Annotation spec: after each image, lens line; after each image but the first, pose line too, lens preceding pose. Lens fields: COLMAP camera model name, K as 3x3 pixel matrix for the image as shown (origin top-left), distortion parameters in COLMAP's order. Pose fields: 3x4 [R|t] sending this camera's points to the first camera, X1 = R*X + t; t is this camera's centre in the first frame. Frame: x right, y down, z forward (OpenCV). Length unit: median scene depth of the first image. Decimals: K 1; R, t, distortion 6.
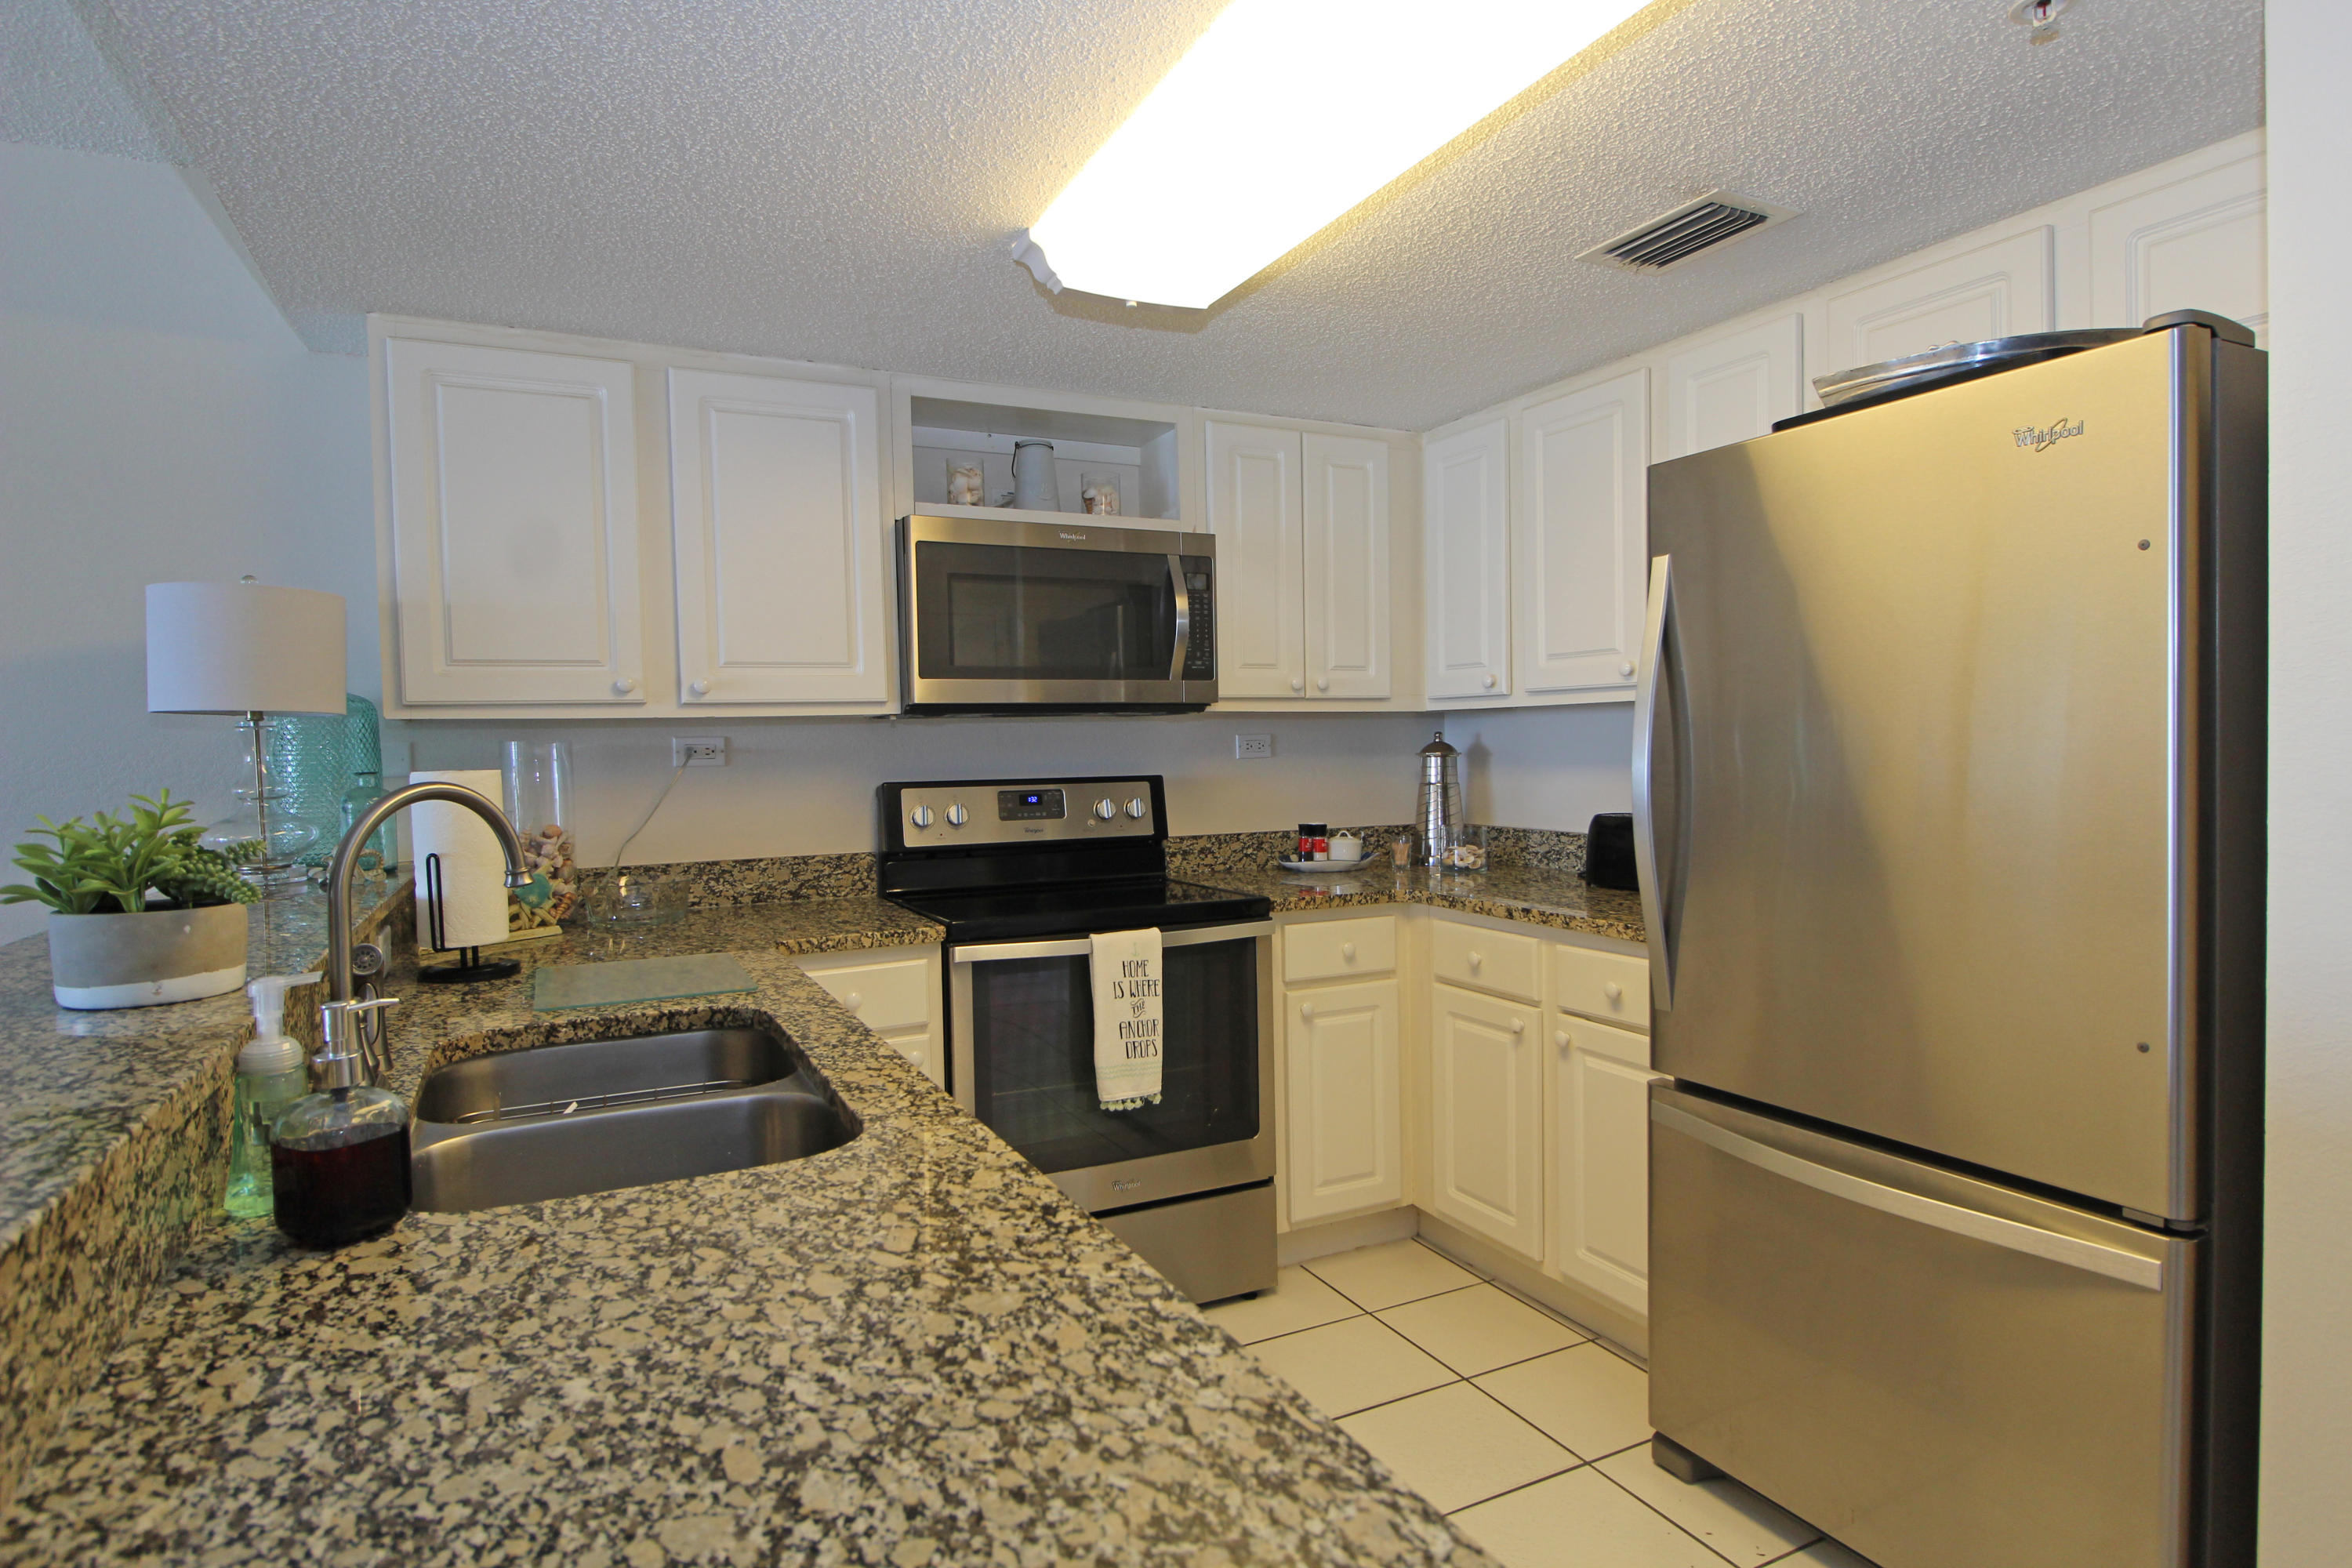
lens RADIAL K [[1267.5, 0, 1190.1], [0, 1267.5, 779.3], [0, 0, 1]] dist [-0.005876, -0.004184]
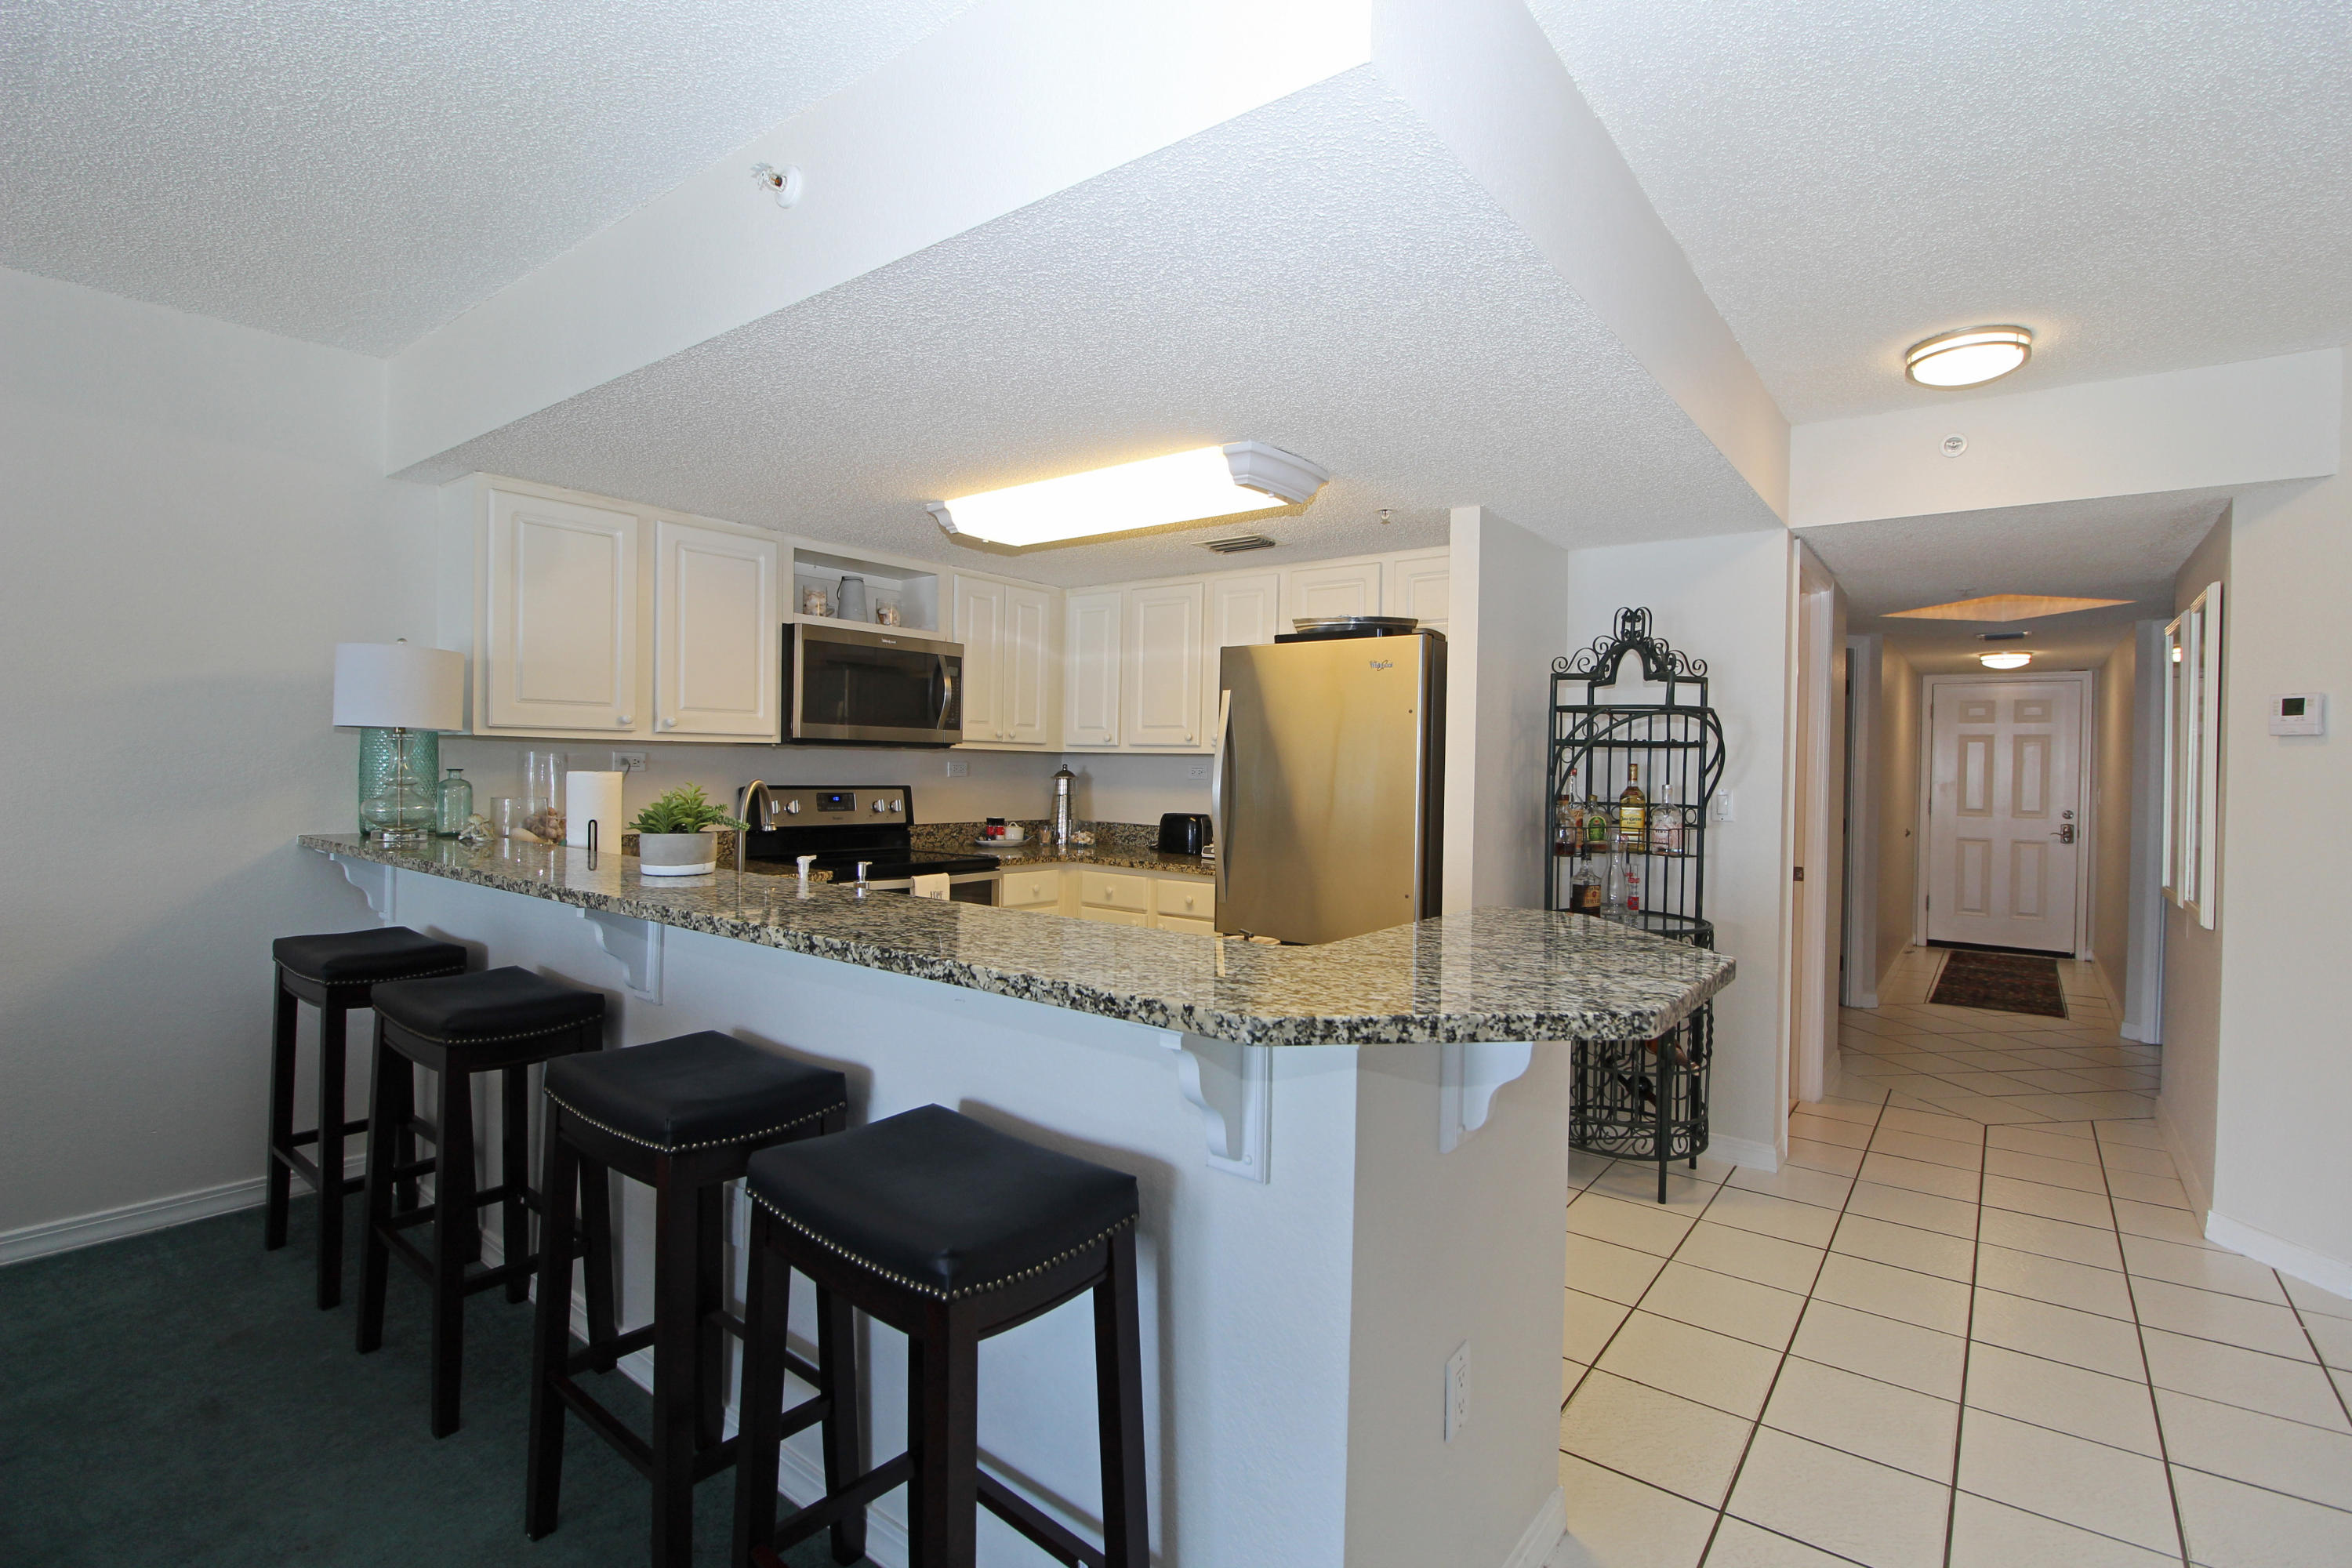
lens RADIAL K [[1088.6, 0, 1196.7], [0, 1088.6, 777.2], [0, 0, 1]] dist [-0.002644, -0.010309]
pose [[0.897814, 0.031510, 0.439246, -0.375373], [-0.023779, 0.999450, -0.023093, 0.011548], [-0.439732, 0.010288, 0.898070, -0.496516]]
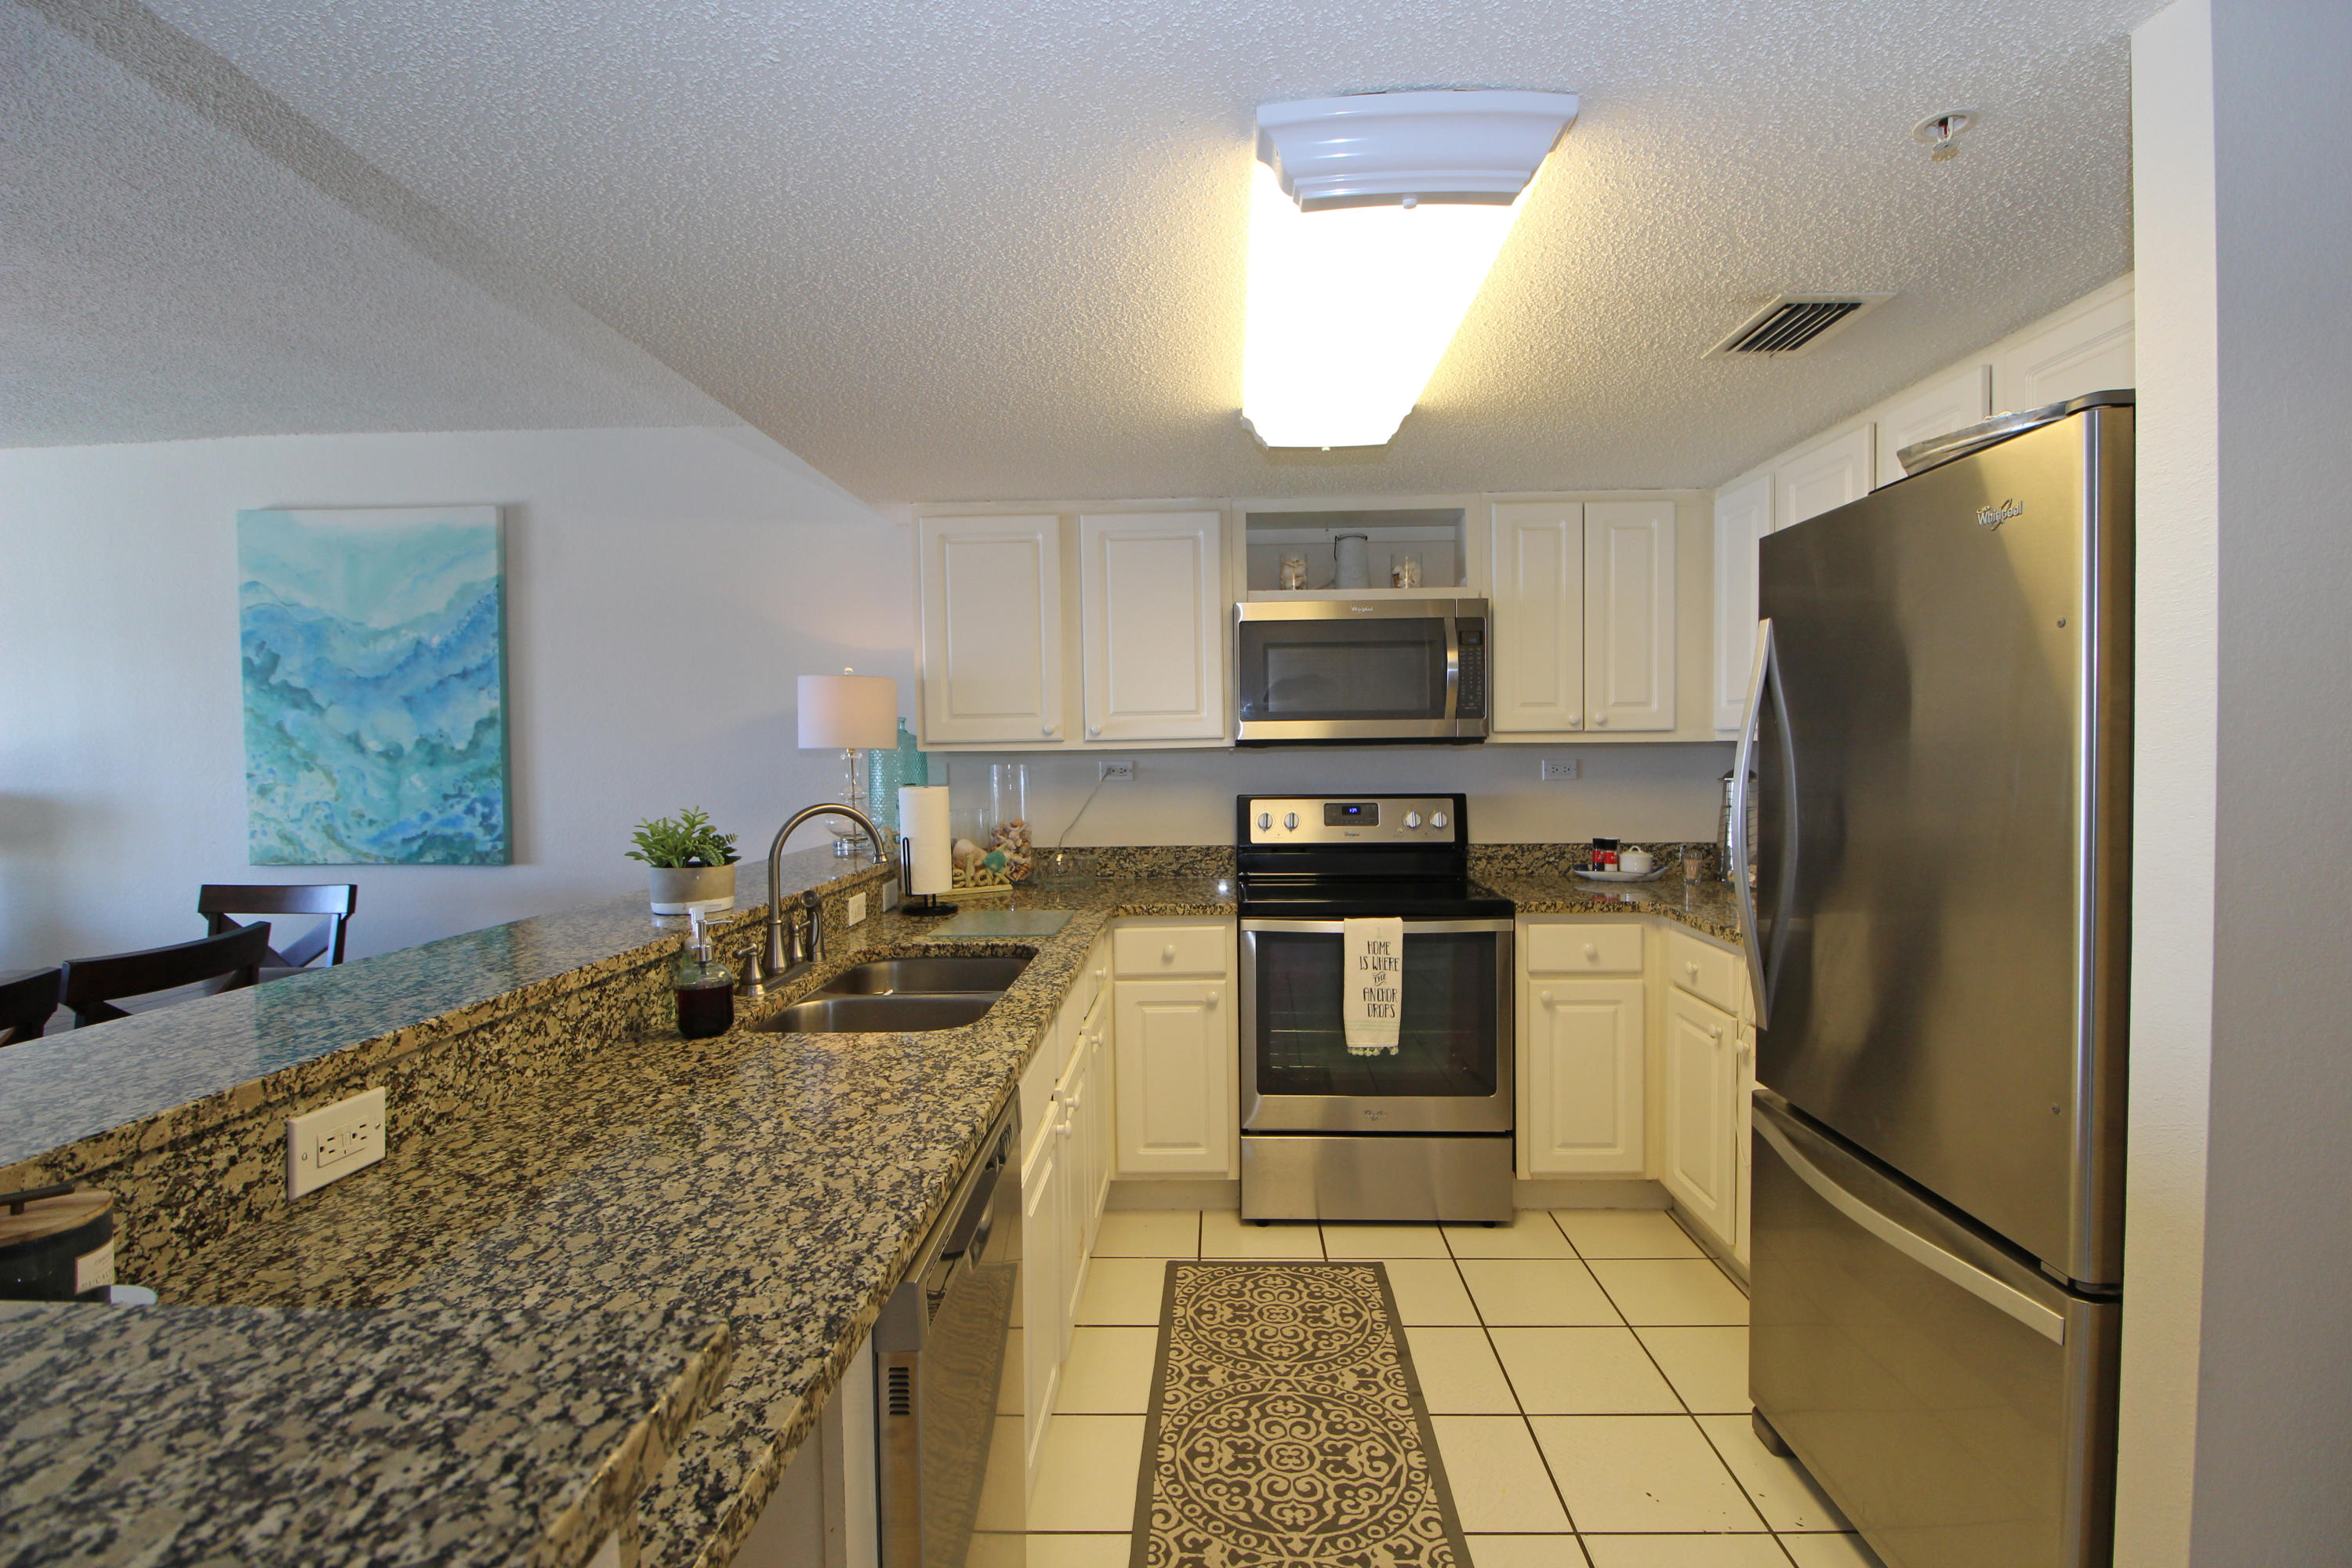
lens RADIAL K [[1088.6, 0, 1191.3], [0, 1088.6, 778.1], [0, 0, 1]] dist [-0.002644, -0.010309]
pose [[0.879817, 0.020781, -0.474858, 0.301830], [-0.017864, 0.999784, 0.010654, -0.030442], [0.474977, -0.000891, 0.879998, -0.060952]]
